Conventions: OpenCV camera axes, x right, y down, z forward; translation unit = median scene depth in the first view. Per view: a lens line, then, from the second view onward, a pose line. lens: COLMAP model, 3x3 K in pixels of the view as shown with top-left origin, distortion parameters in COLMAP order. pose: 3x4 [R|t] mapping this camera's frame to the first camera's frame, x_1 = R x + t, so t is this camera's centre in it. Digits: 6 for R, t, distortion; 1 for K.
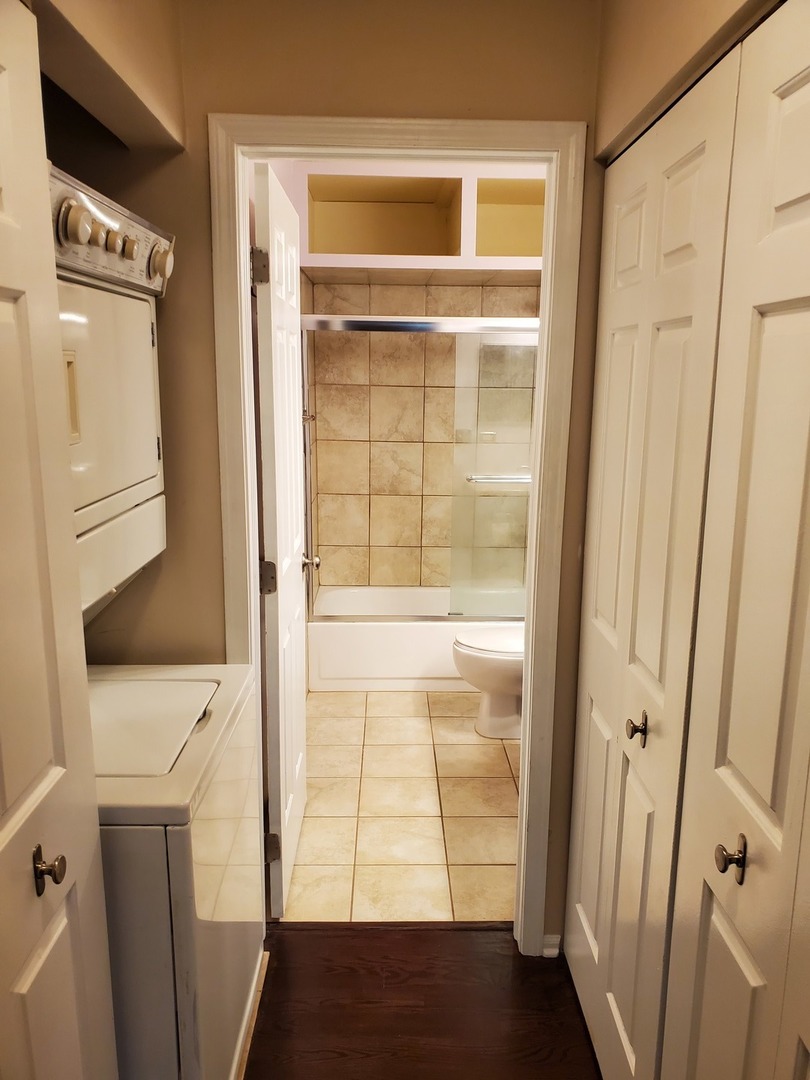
lens RADIAL K [[810.8, 0, 405.0], [0, 810.8, 540.0], [0, 0, 1]] dist [0.127904, -0.169776]
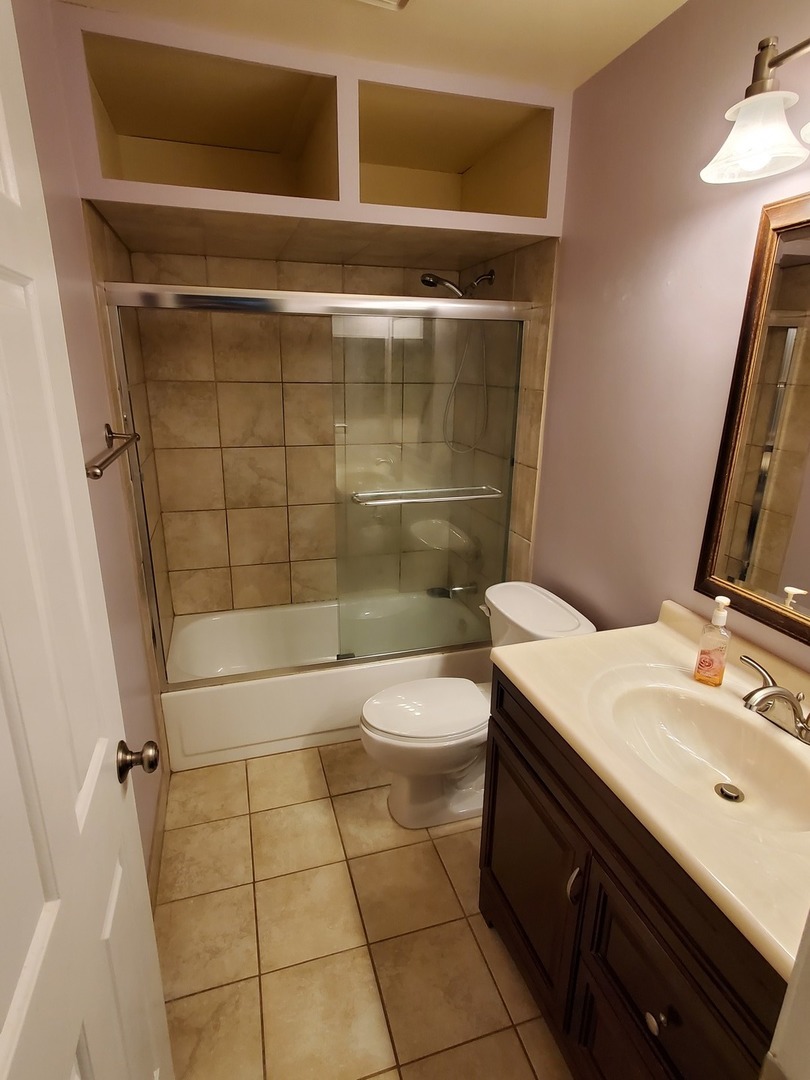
lens RADIAL K [[558.4, 0, 392.9], [0, 558.4, 531.3], [0, 0, 1]] dist [-0.000446, 0.000965]
pose [[0.964625, -0.078748, 0.251590, -0.023993], [0.055514, 0.993621, 0.098160, -0.082806], [-0.257715, -0.080721, 0.962843, 0.386512]]
